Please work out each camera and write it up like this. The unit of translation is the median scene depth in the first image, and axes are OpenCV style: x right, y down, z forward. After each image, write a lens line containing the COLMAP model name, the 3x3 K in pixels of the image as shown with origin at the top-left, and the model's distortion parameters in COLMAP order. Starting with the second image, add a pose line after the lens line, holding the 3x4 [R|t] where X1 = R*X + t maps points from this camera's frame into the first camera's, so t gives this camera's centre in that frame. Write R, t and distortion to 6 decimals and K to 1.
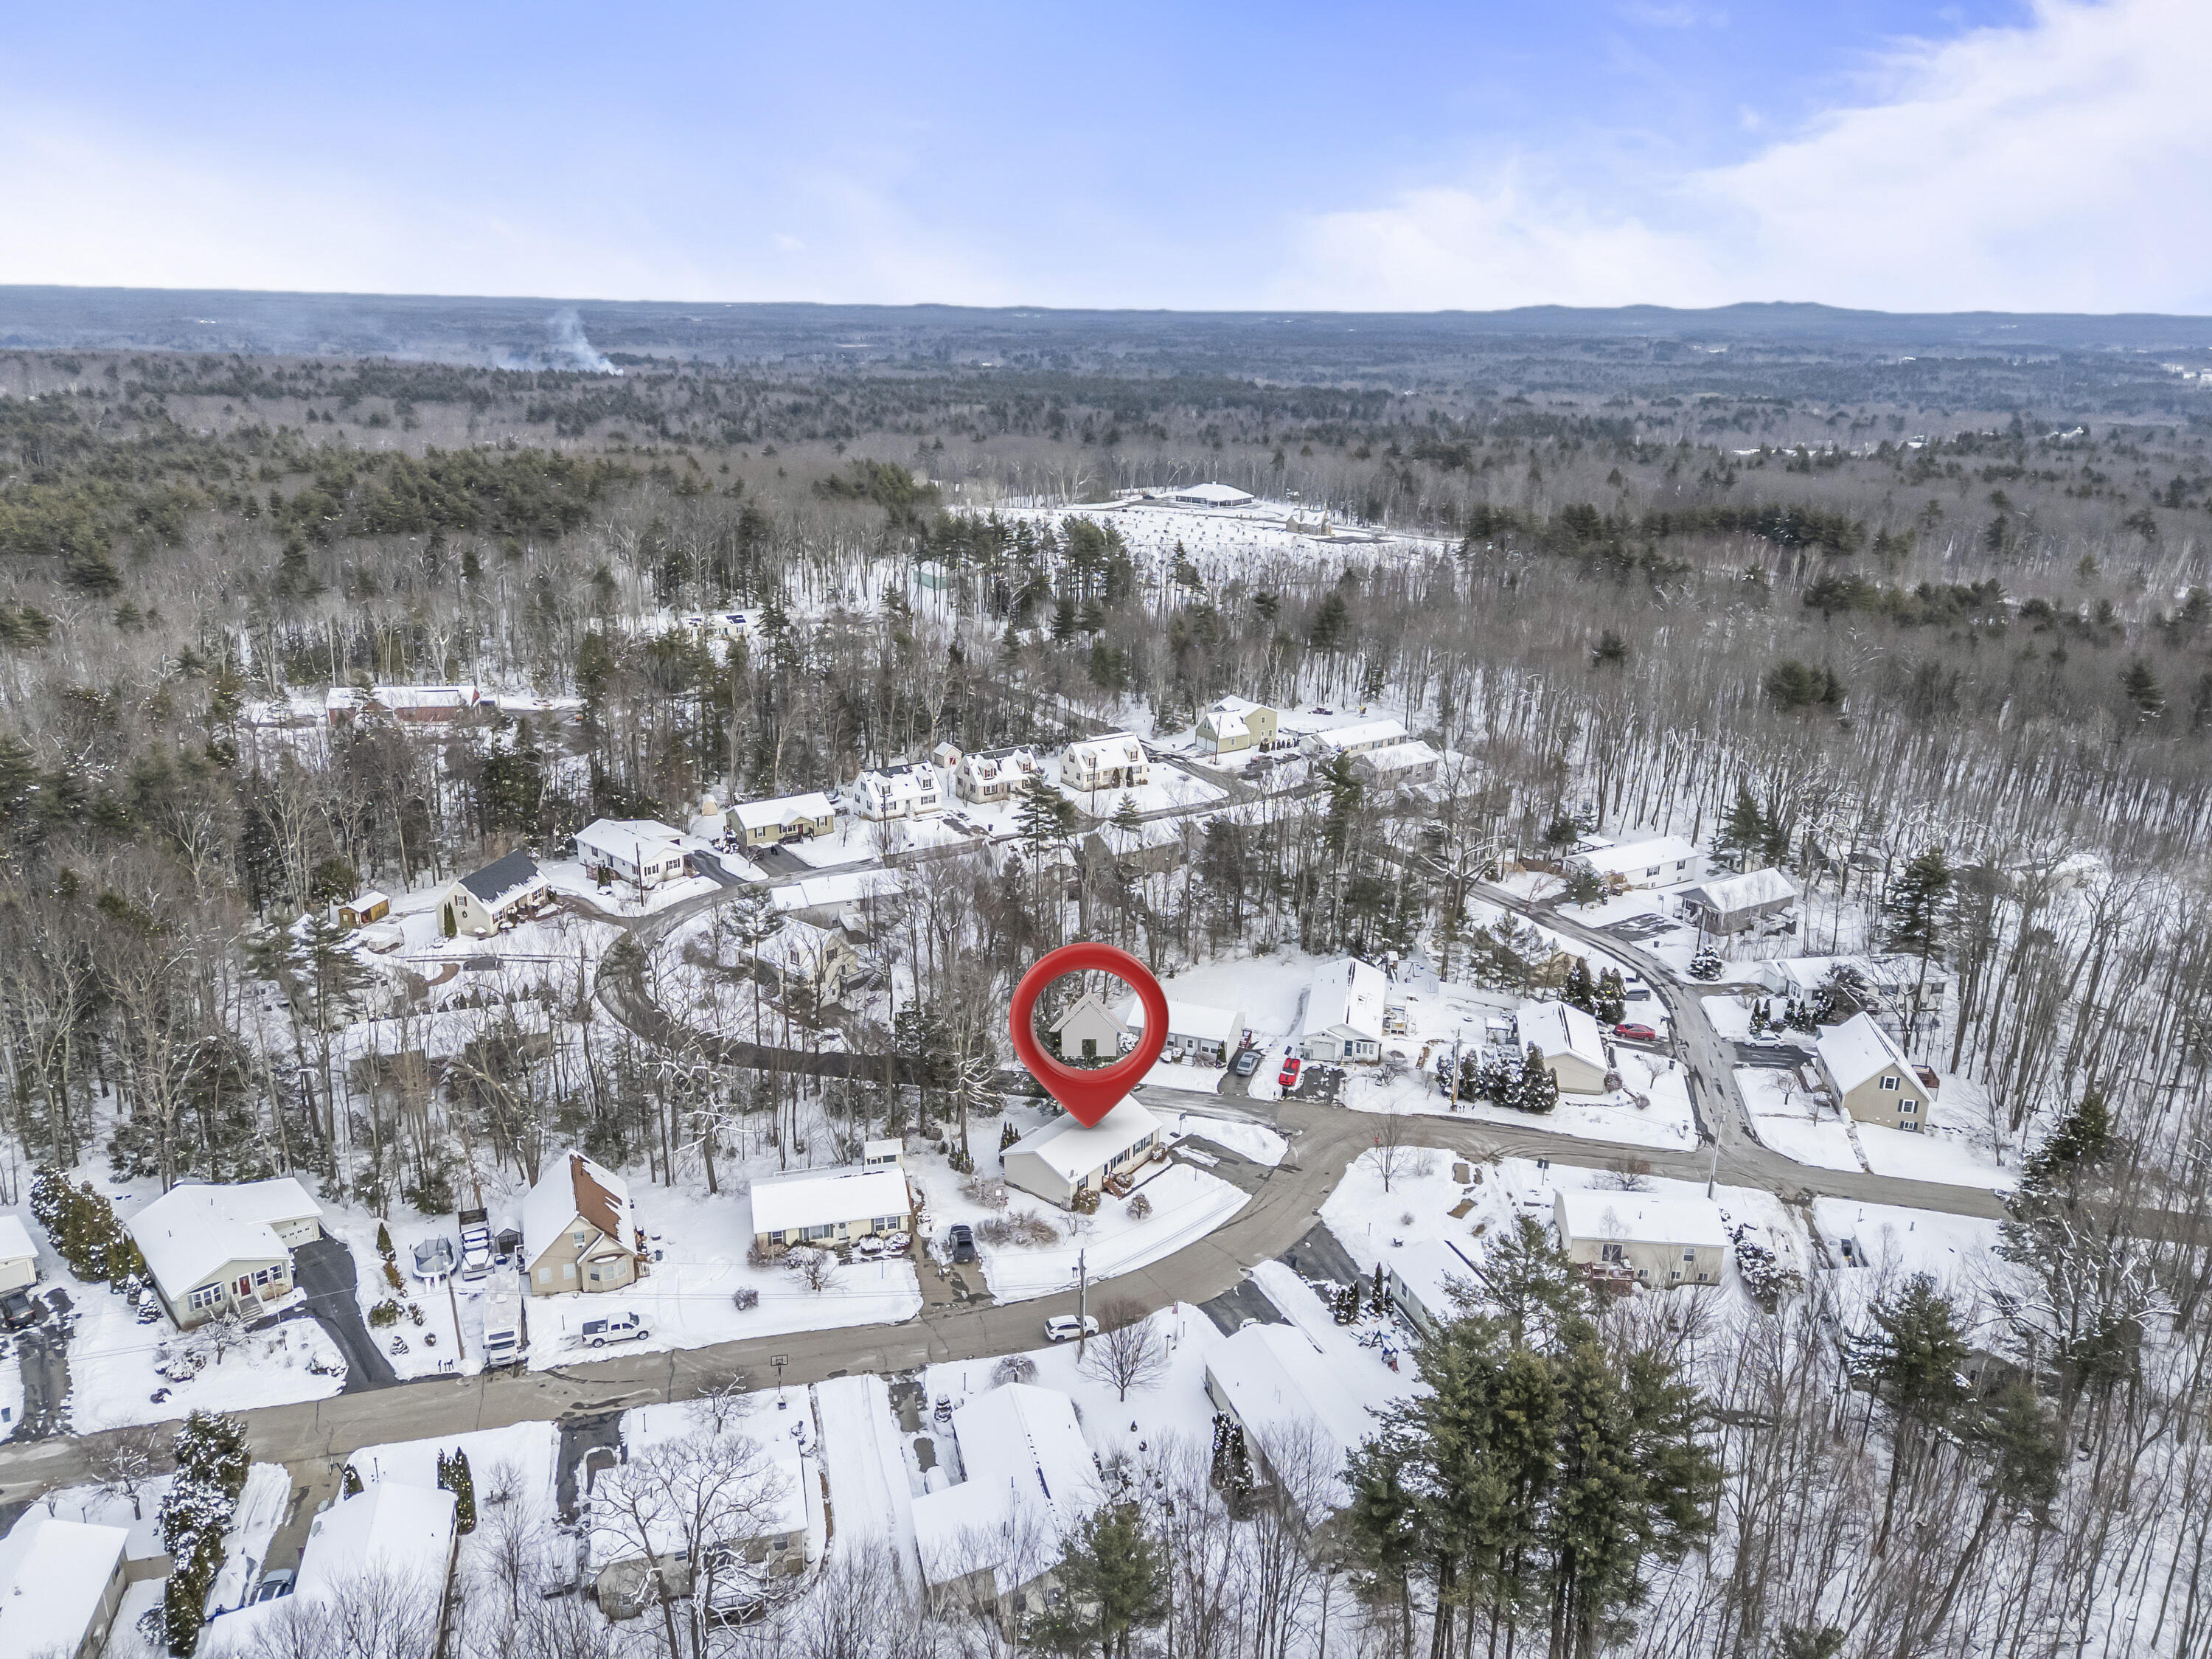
lens RADIAL K [[1632.1, 0, 1098.0], [0, 1632.1, 816.8], [0, 0, 1]] dist [0.079594, -0.071292]
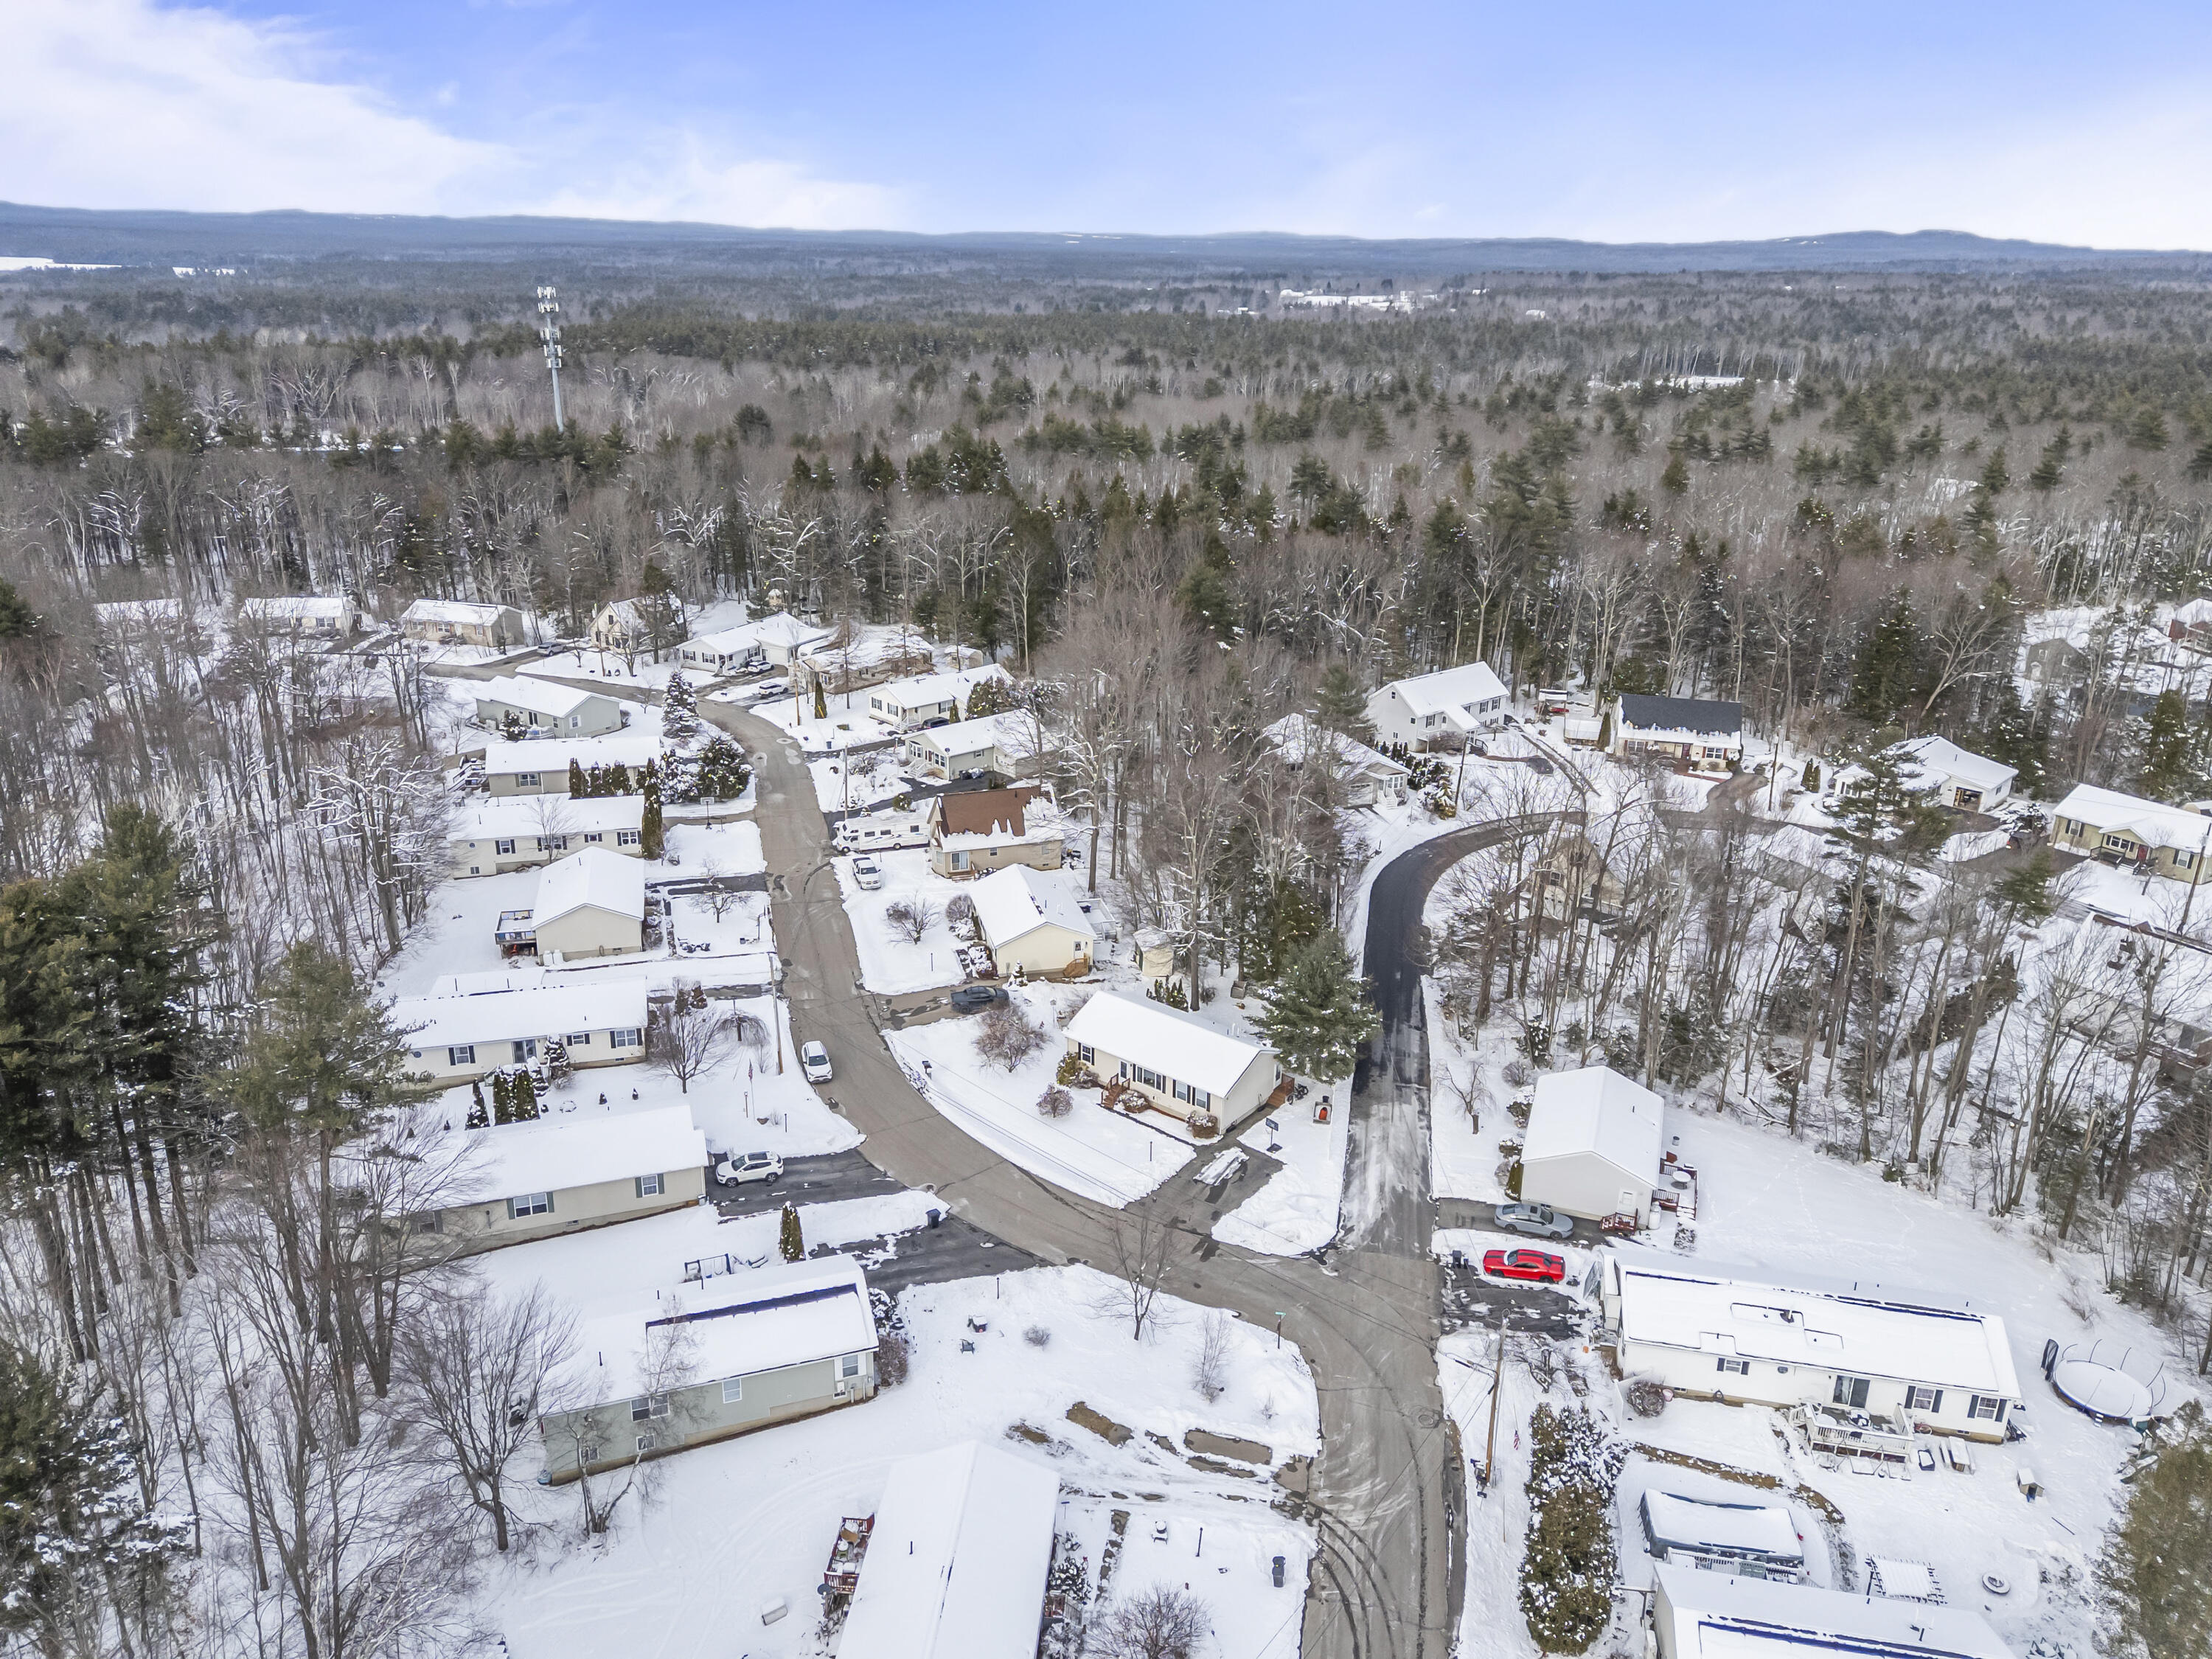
lens RADIAL K [[1632.1, 0, 1098.0], [0, 1632.1, 816.8], [0, 0, 1]] dist [0.079594, -0.071292]
pose [[0.001129, 0.326760, -0.945107, 0.687860], [-0.326506, 0.893431, 0.308504, -0.119670], [0.945194, 0.308235, 0.107698, 0.881622]]
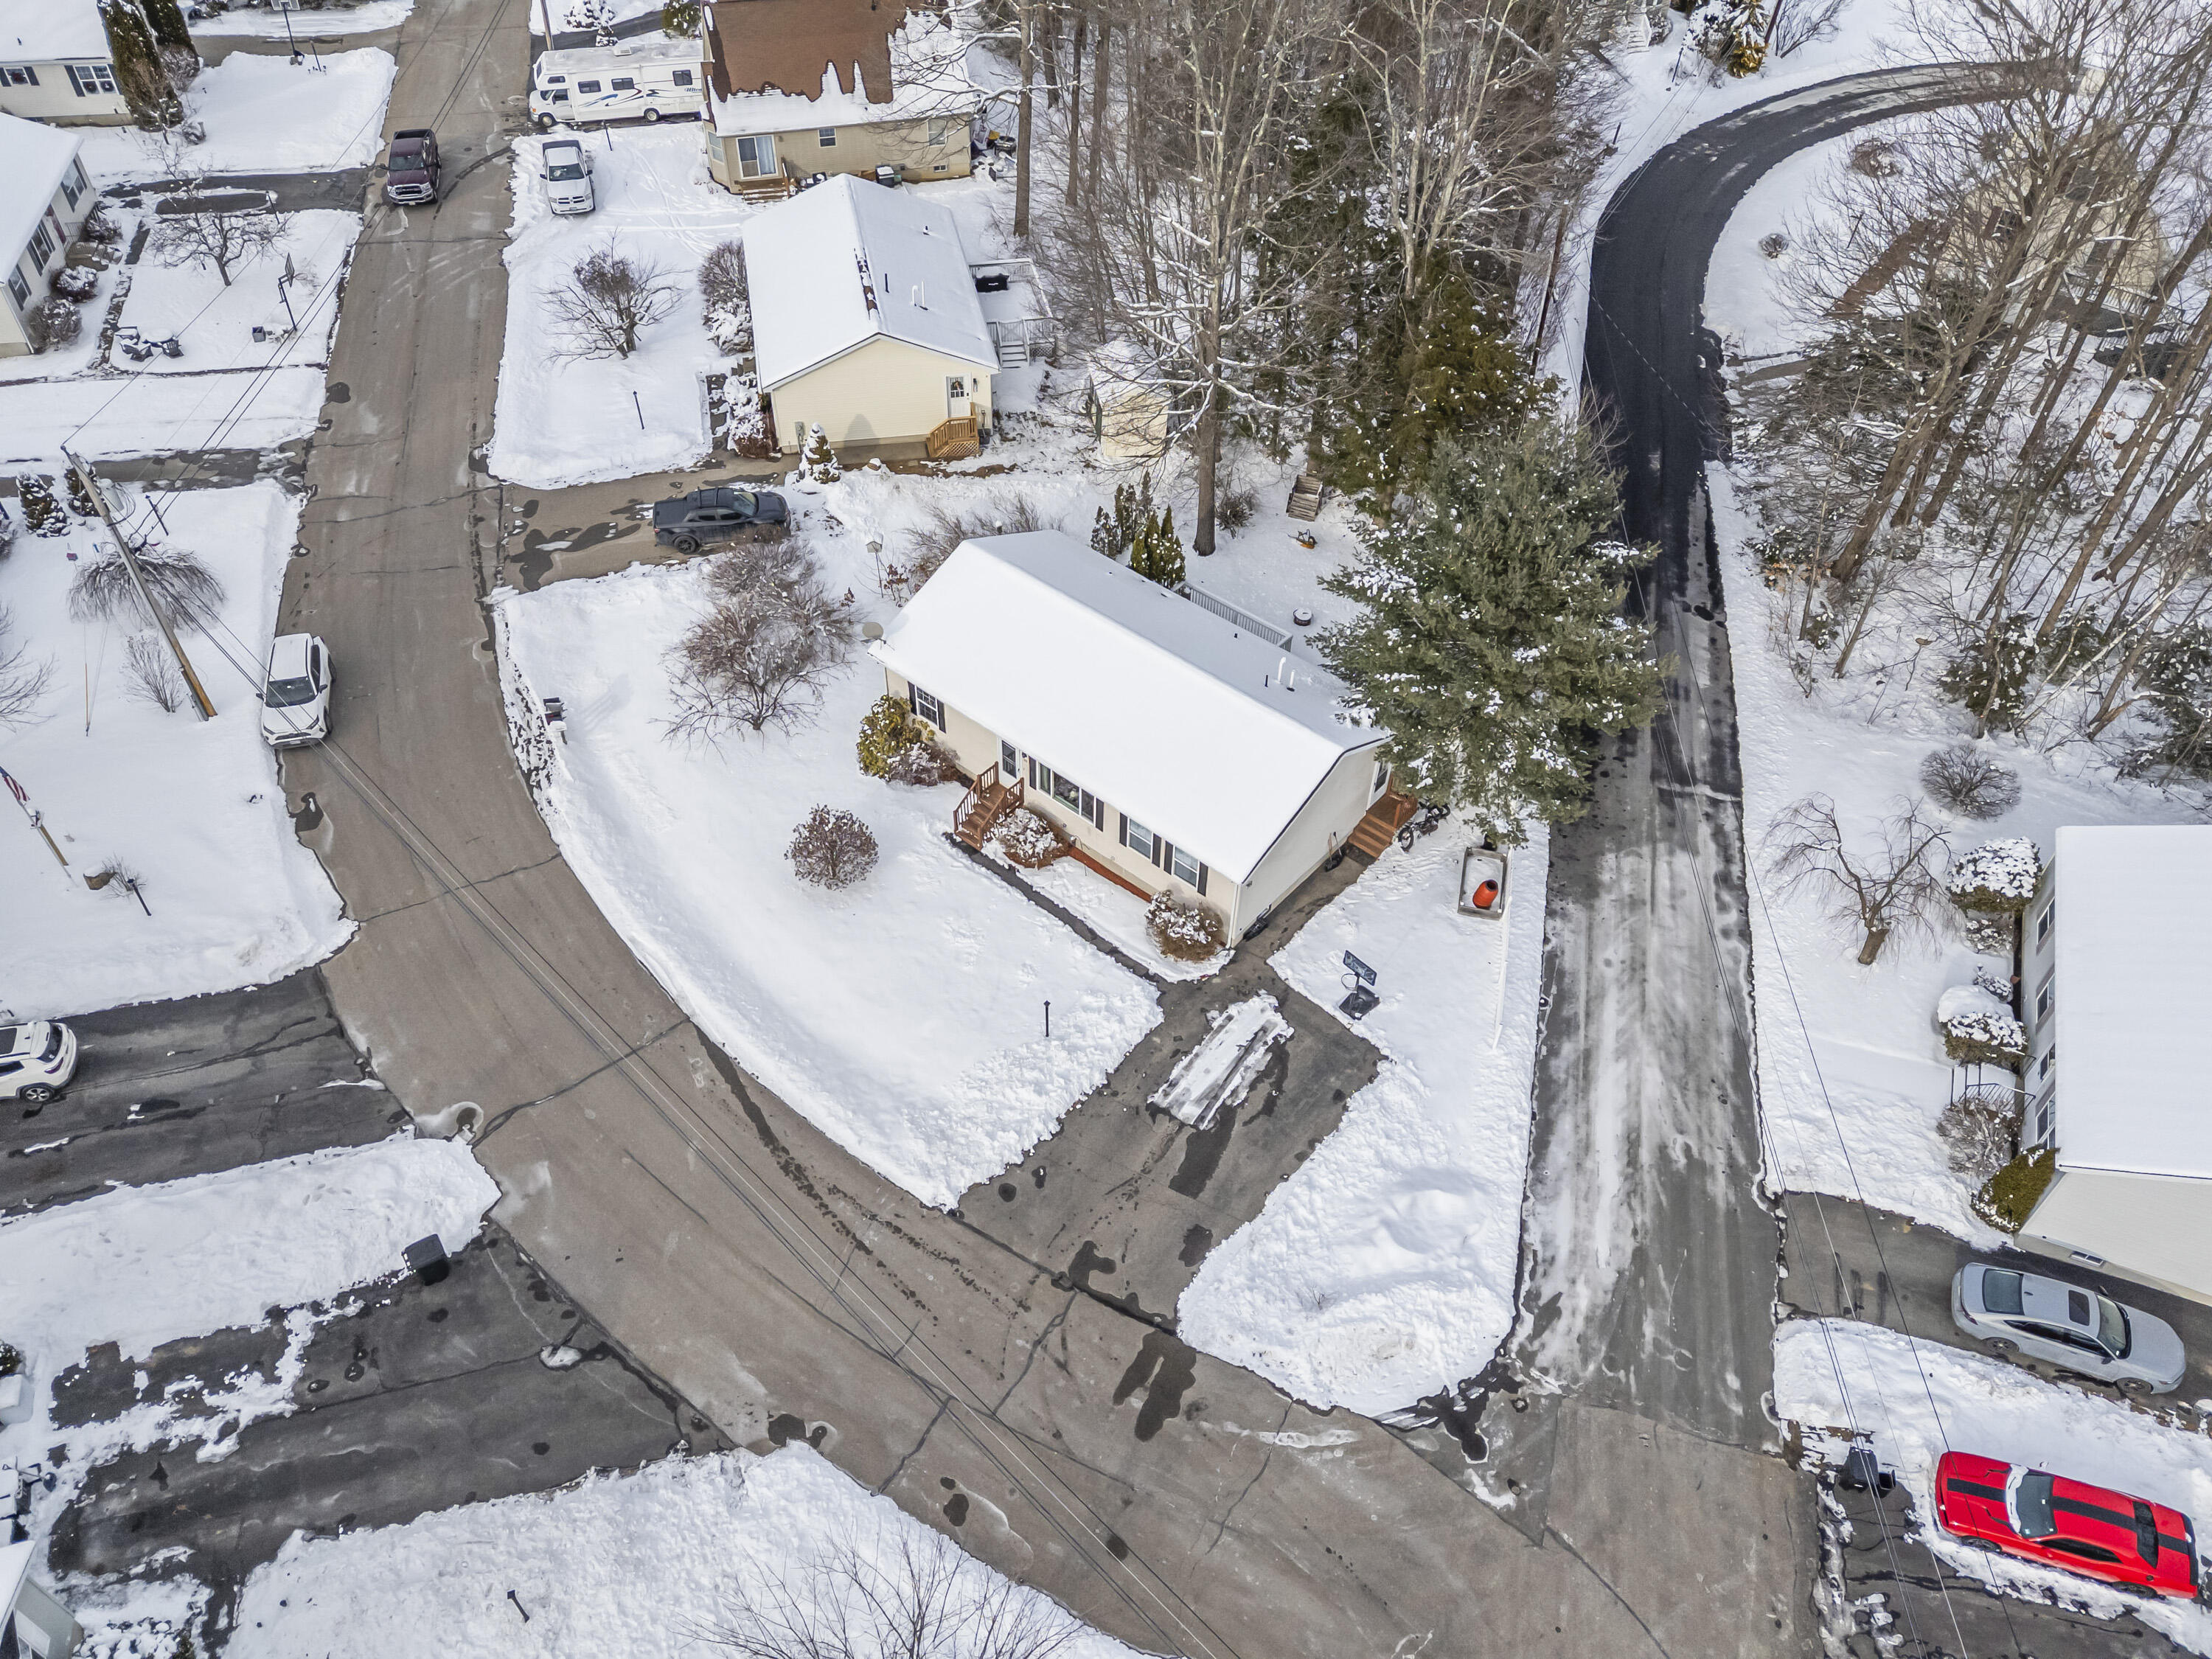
lens RADIAL K [[1632.1, 0, 1098.0], [0, 1632.1, 816.8], [0, 0, 1]] dist [0.079594, -0.071292]
pose [[-0.045164, 0.694474, -0.718099, 0.238757], [-0.331688, 0.667629, 0.666524, 0.009256], [0.942307, 0.268288, 0.200196, 0.967778]]
